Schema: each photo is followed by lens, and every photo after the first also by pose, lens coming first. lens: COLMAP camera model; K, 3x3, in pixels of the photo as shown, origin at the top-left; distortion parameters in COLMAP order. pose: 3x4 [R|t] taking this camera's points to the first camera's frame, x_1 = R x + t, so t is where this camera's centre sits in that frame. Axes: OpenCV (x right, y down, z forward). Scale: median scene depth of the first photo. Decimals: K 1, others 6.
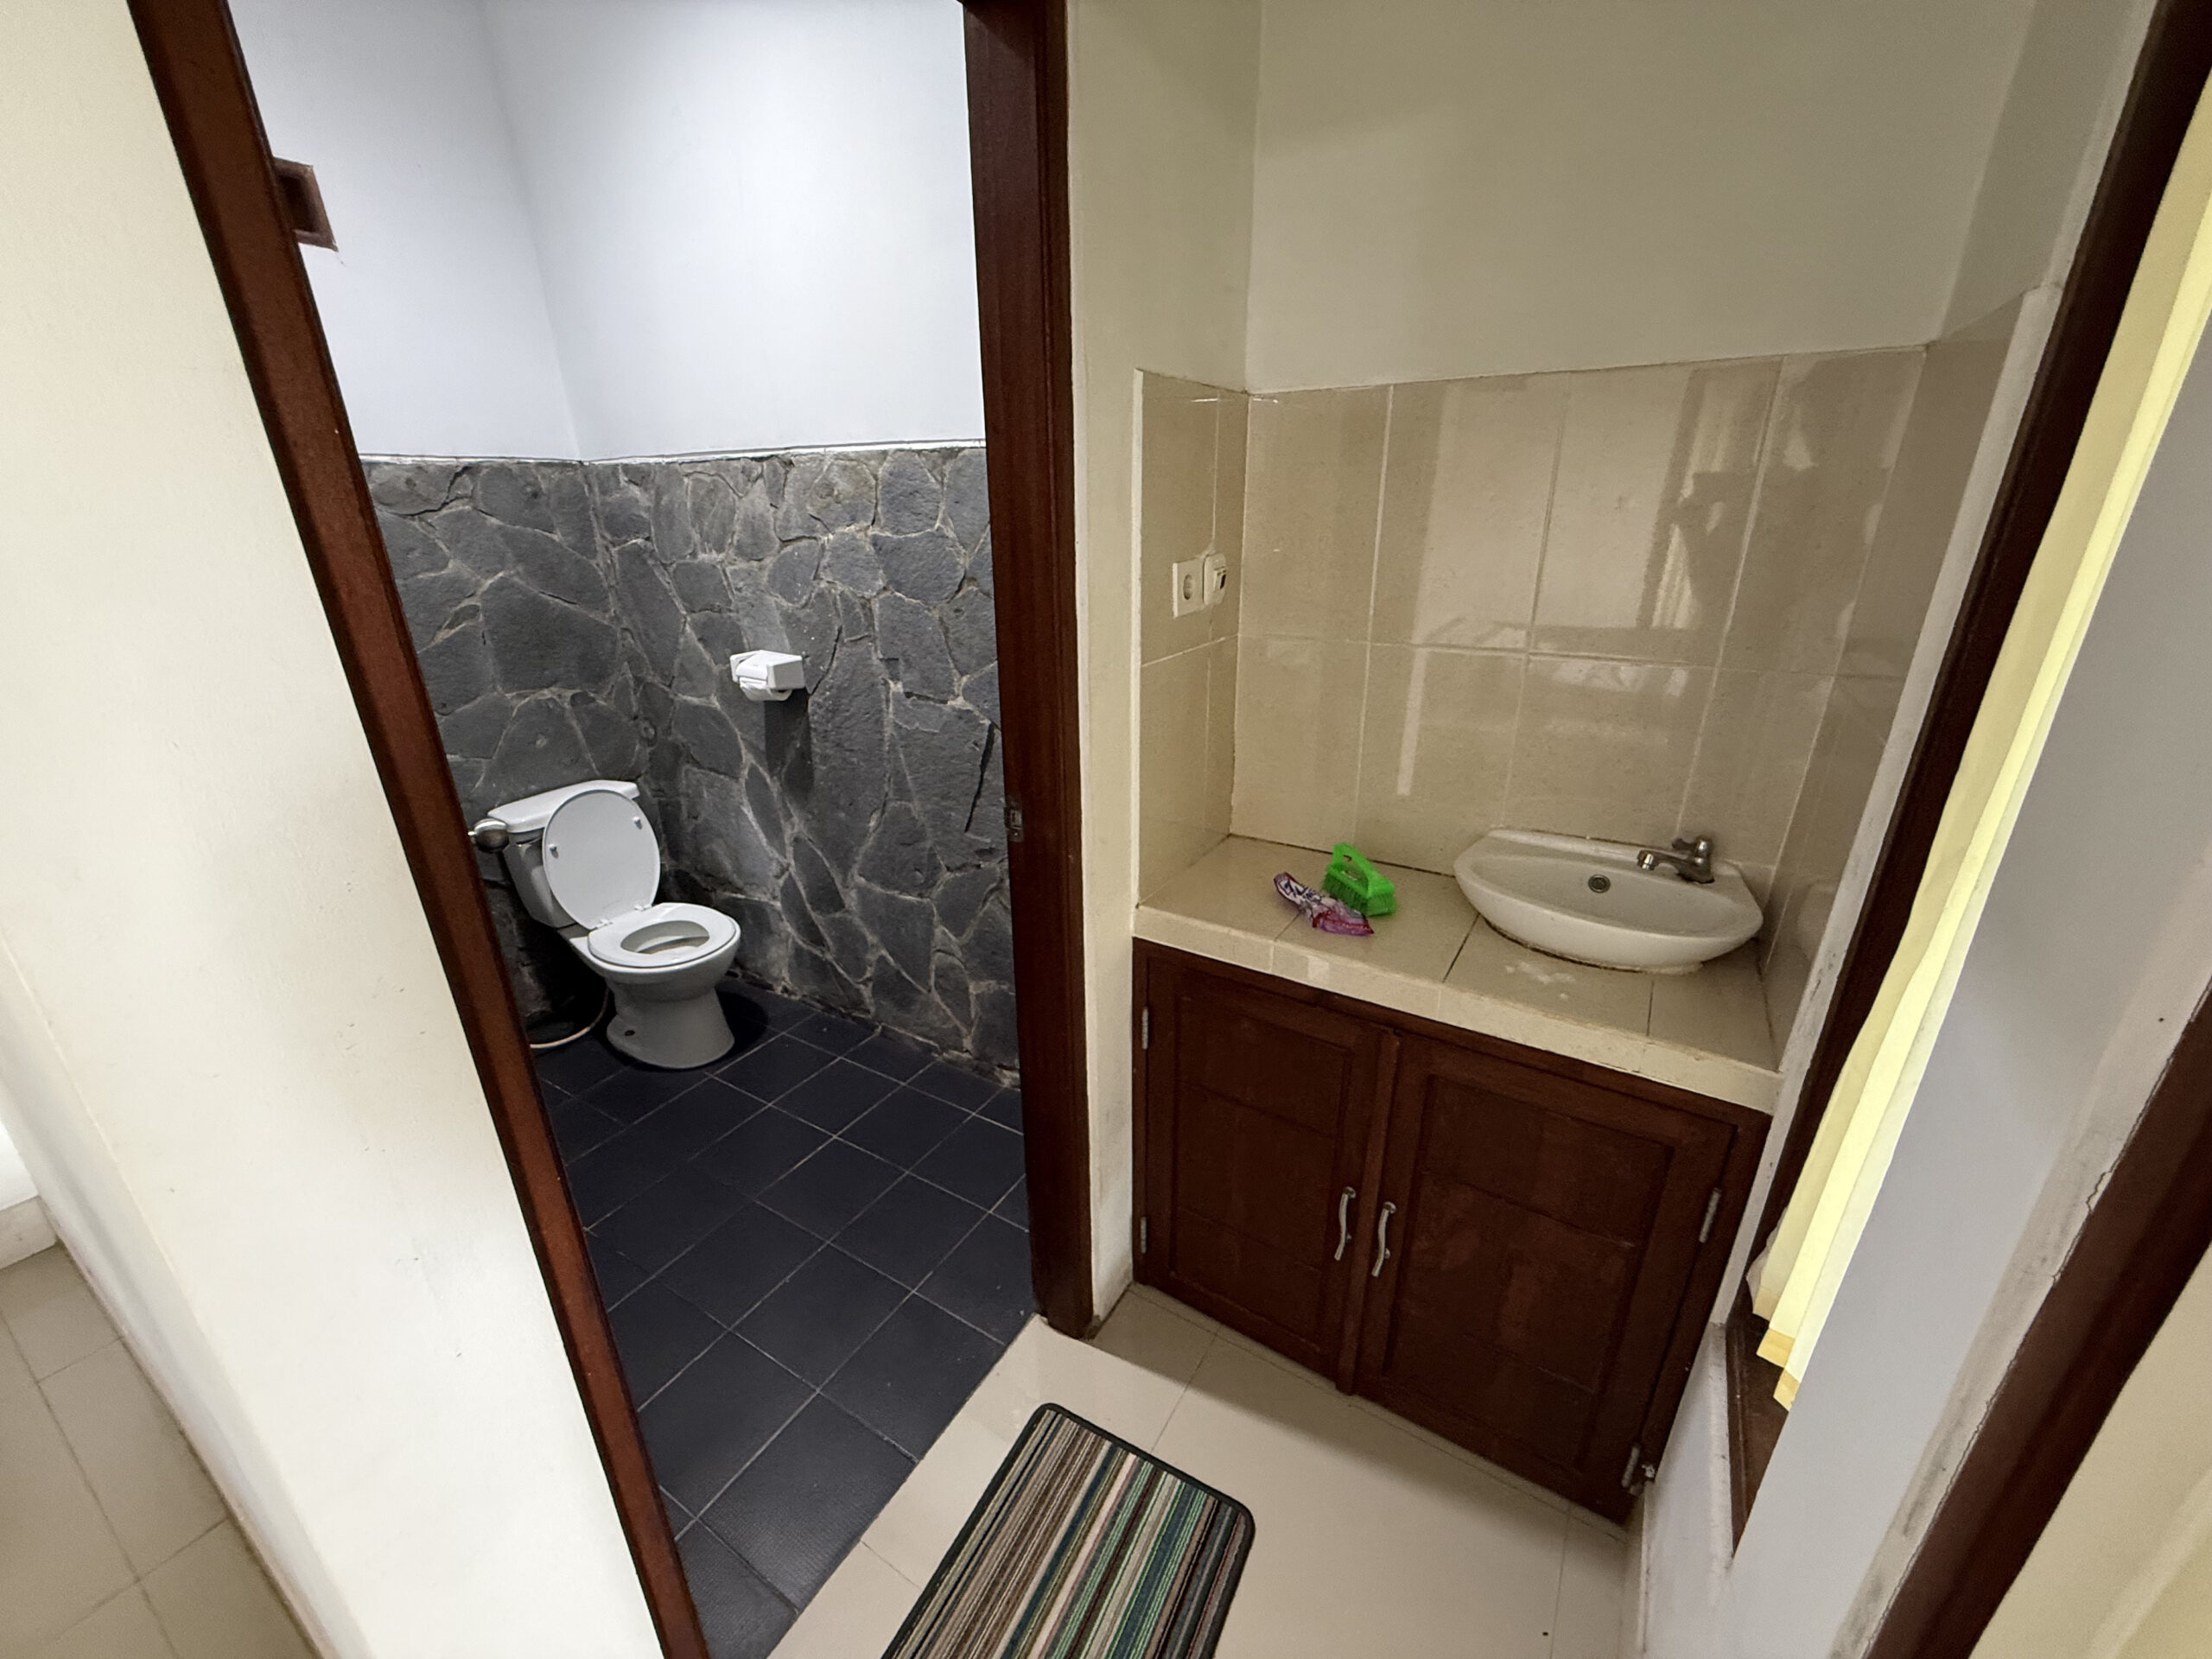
lens RADIAL K [[885.5, 0, 1093.5], [0, 885.5, 826.2], [0, 0, 1]] dist [-0.002890, 0.000596]
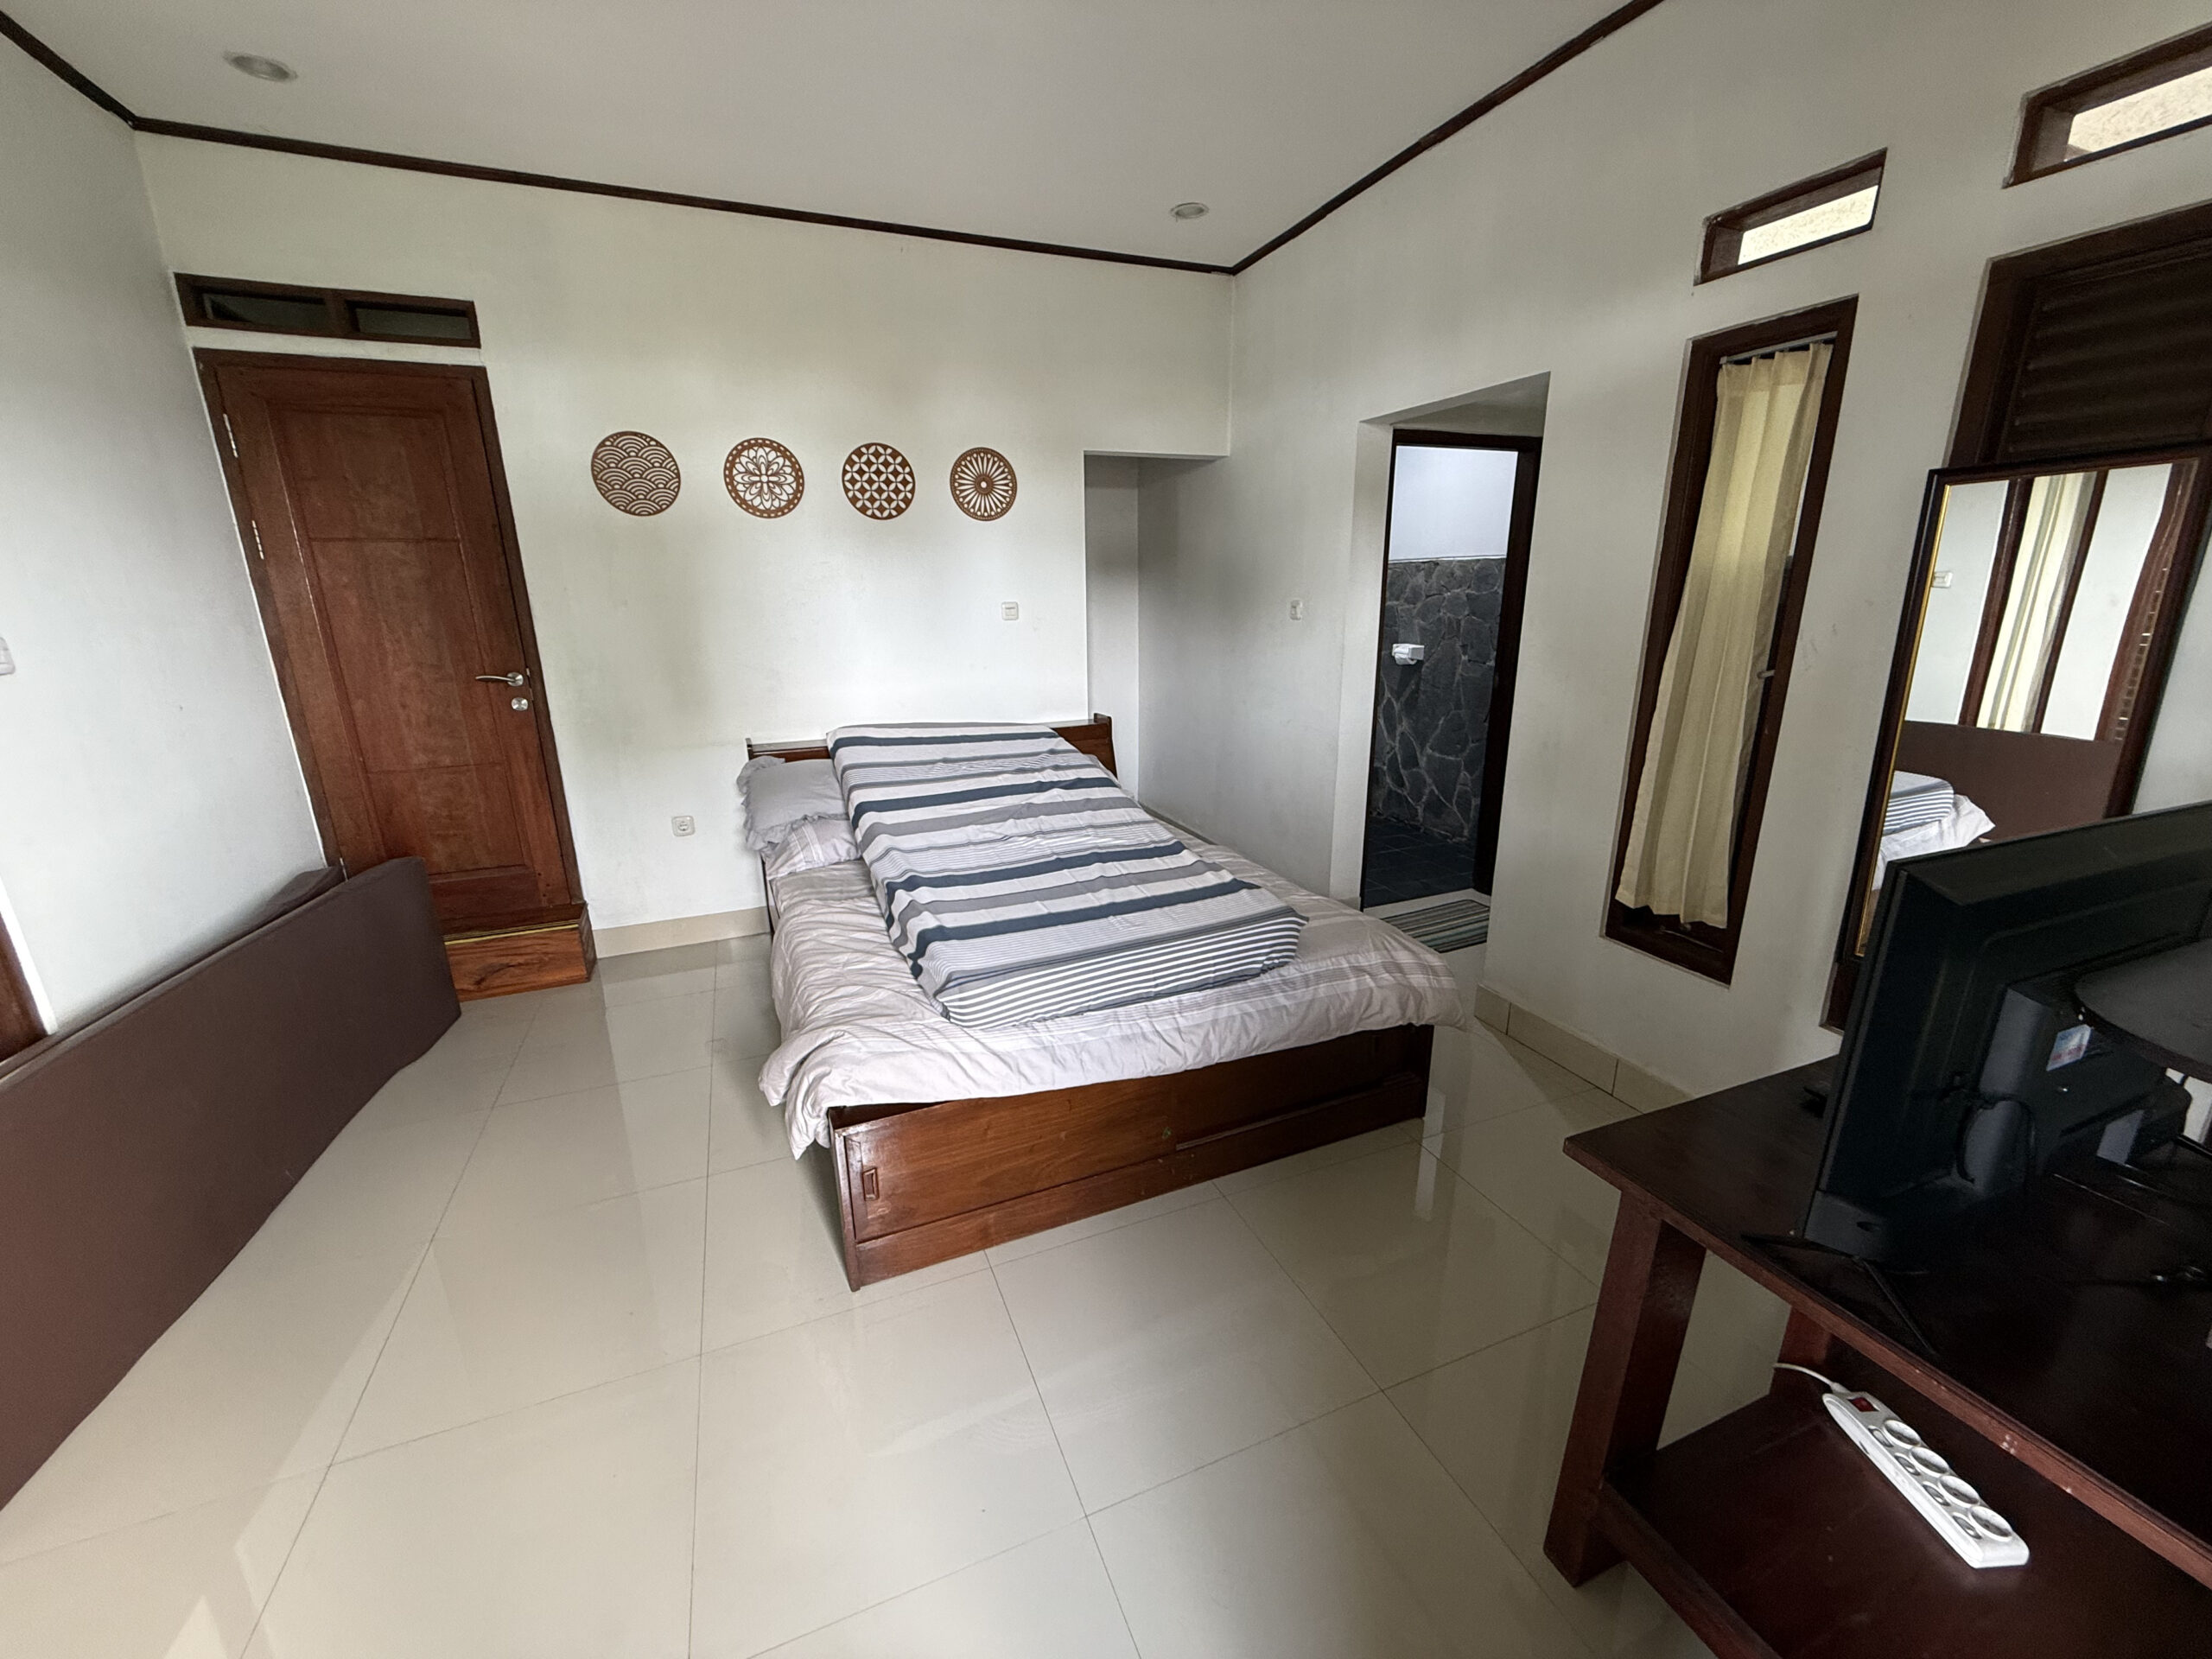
lens RADIAL K [[885.5, 0, 1110.3], [0, 885.5, 825.1], [0, 0, 1]] dist [-0.002890, 0.000596]
pose [[0.815548, 0.160151, -0.556087, 0.339846], [-0.216877, 0.975492, -0.037131, 0.501131], [0.536512, 0.150885, 0.830294, -1.213220]]
